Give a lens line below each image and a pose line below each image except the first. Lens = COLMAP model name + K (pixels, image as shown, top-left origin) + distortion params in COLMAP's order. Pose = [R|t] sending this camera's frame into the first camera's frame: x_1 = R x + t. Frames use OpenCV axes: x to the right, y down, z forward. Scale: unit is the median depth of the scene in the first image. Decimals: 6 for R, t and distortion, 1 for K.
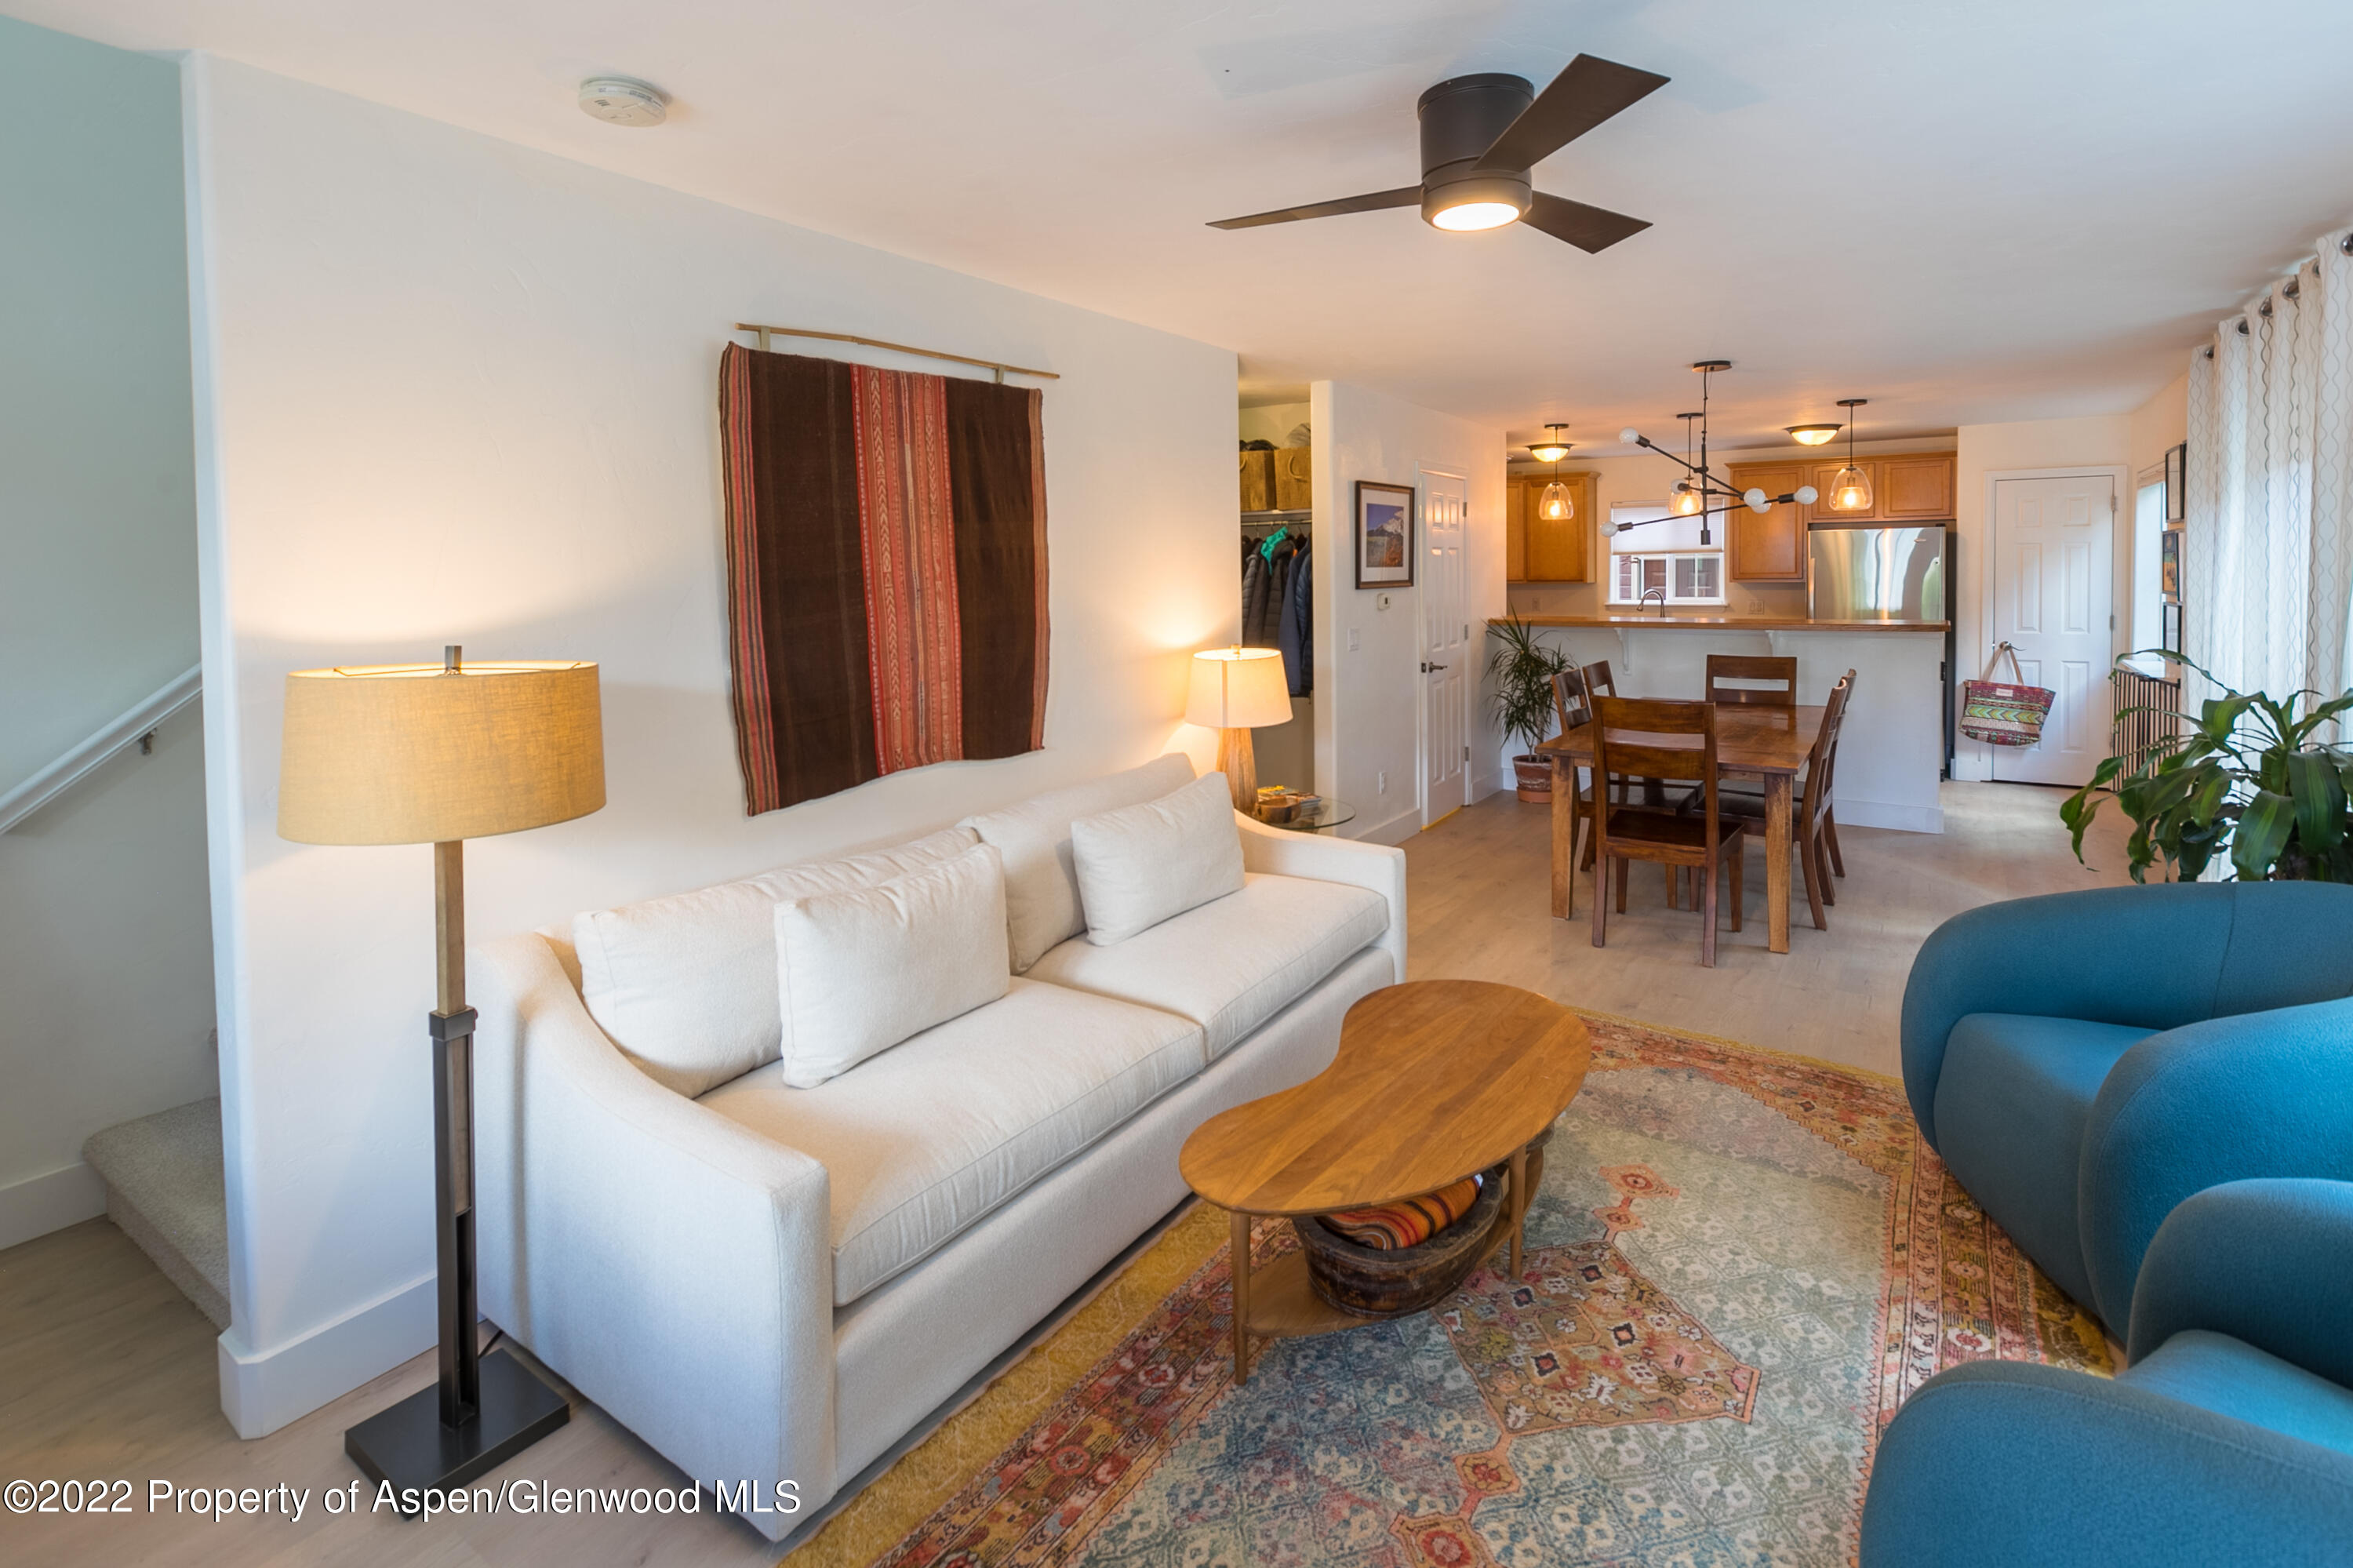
lens RADIAL K [[1088.6, 0, 1111.1], [0, 1088.6, 617.7], [0, 0, 1]] dist [0.001852, 0.000594]
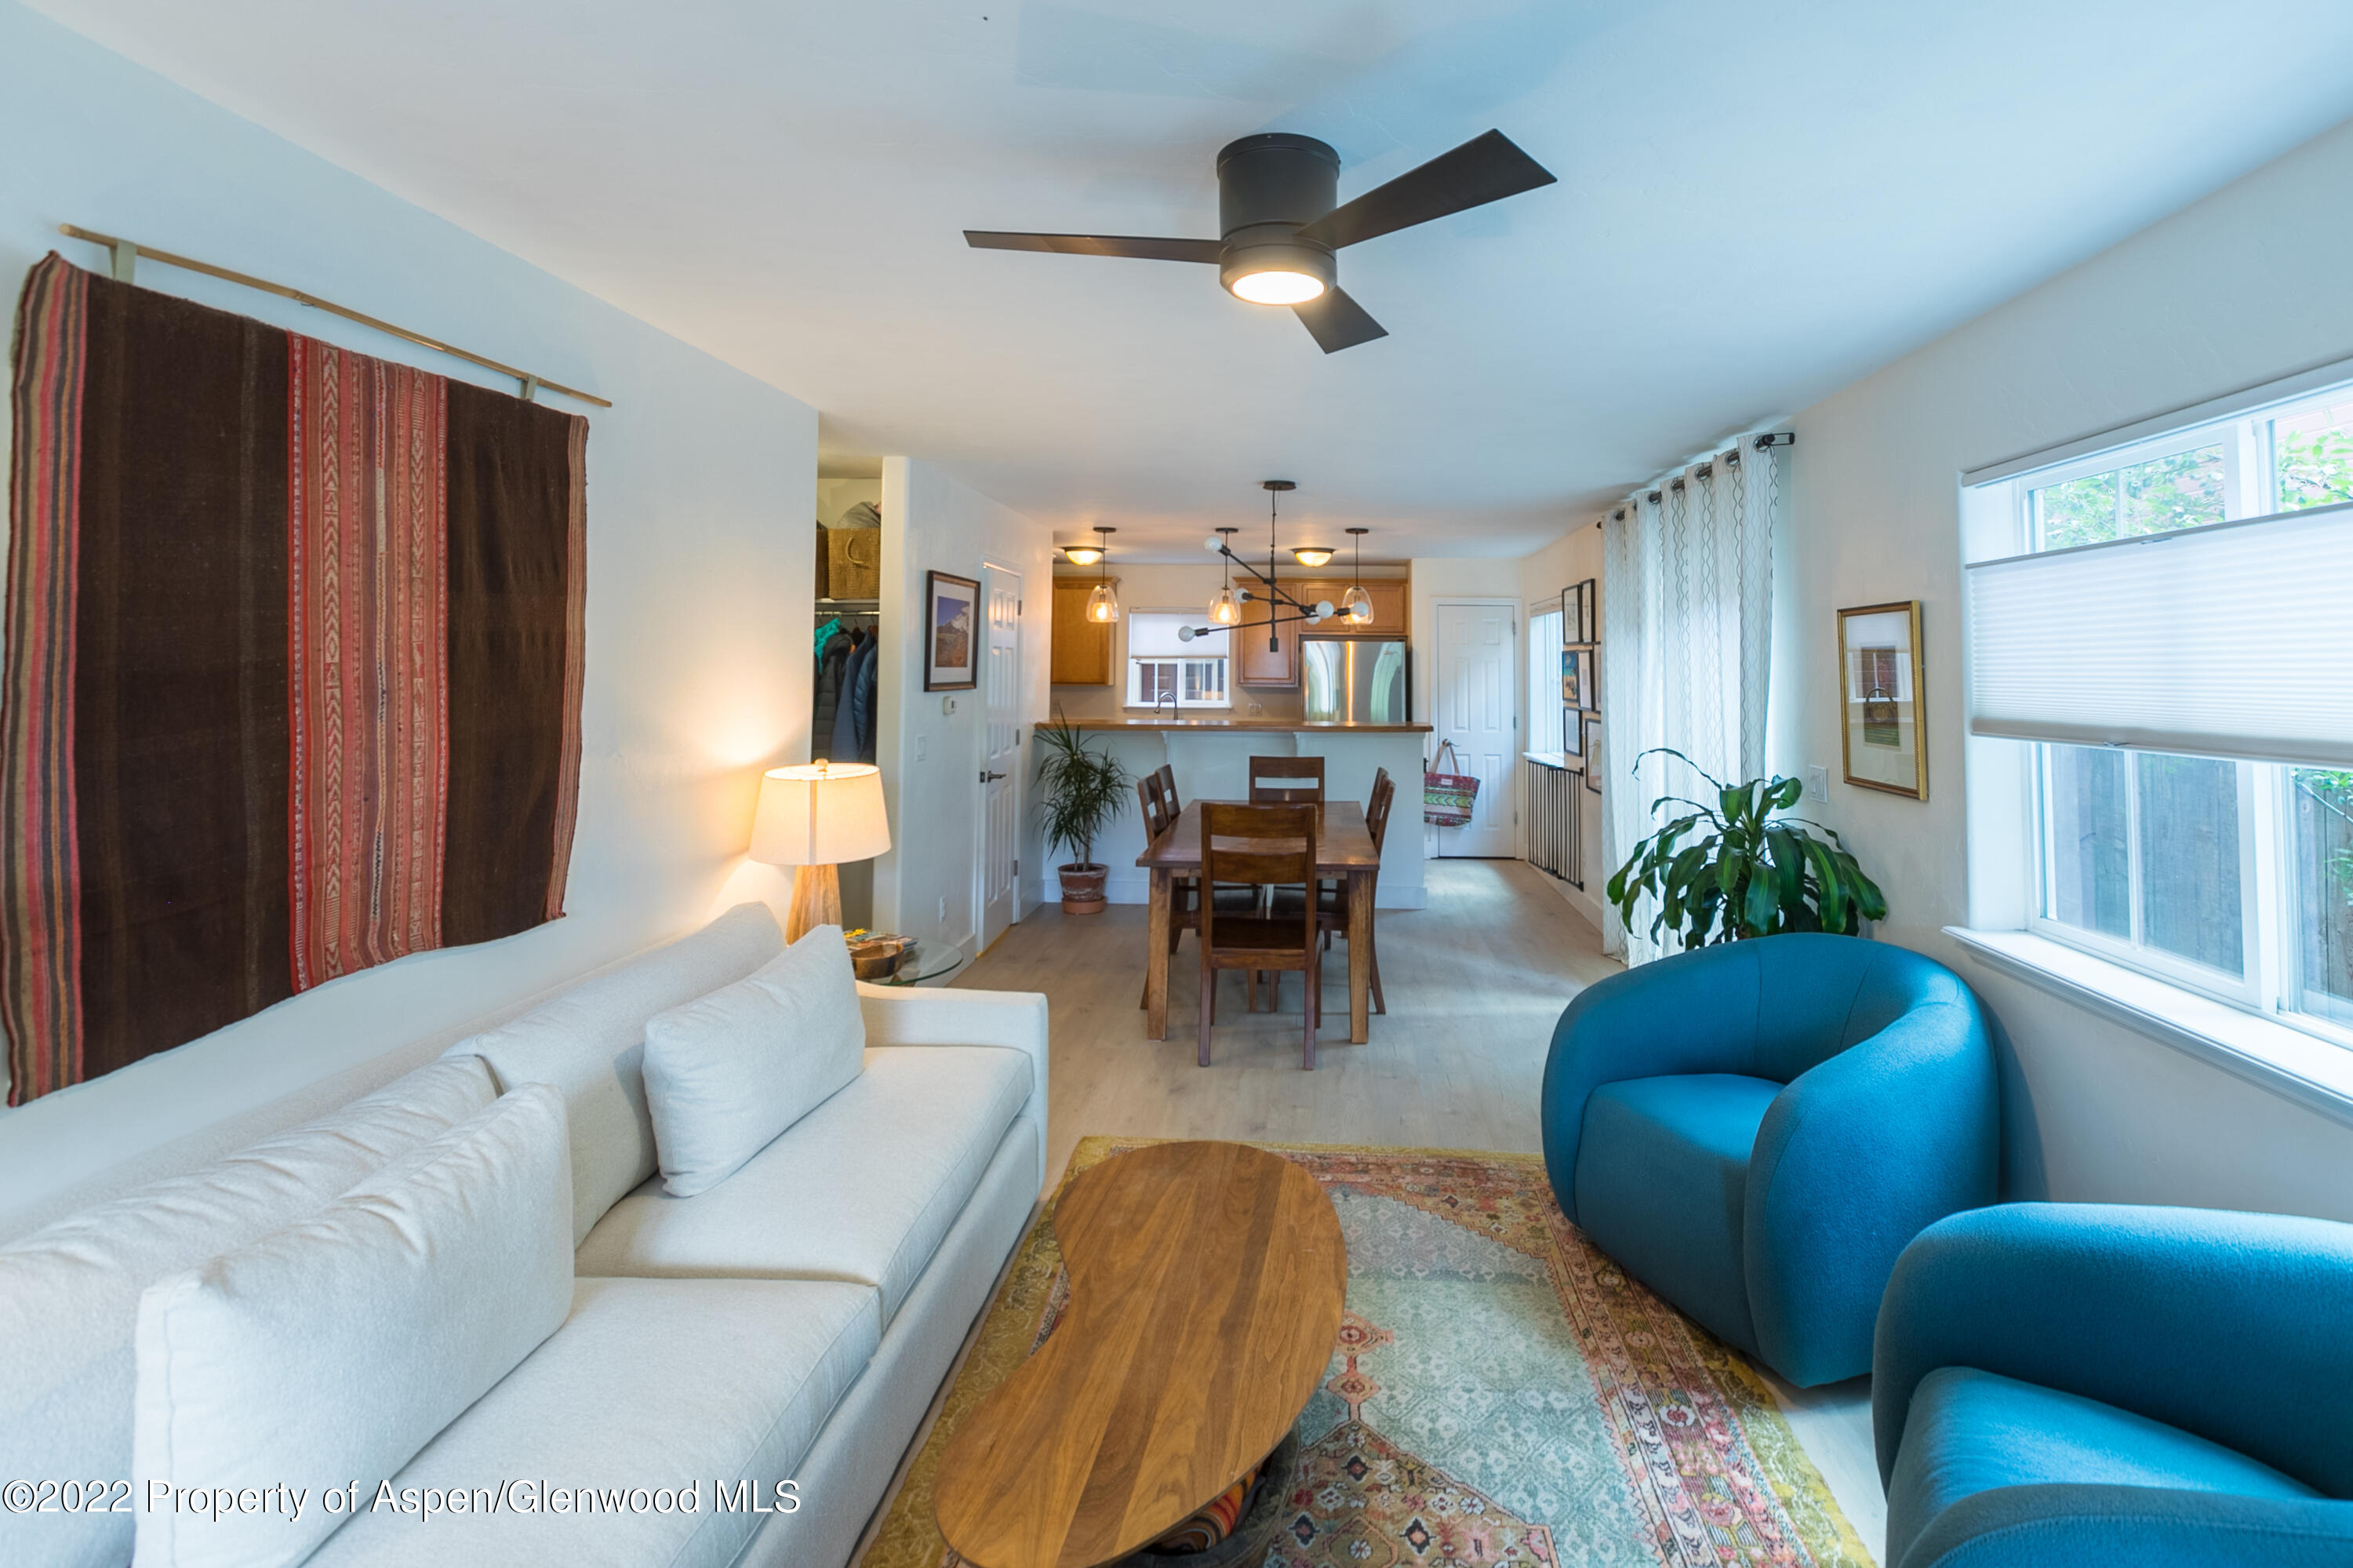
lens RADIAL K [[1088.6, 0, 1111.1], [0, 1088.6, 617.7], [0, 0, 1]] dist [0.001852, 0.000594]
pose [[0.840477, 0.042585, 0.540172, -0.171723], [0.005504, 0.996184, -0.087099, -0.010383], [-0.541820, 0.076177, 0.837036, 0.222709]]
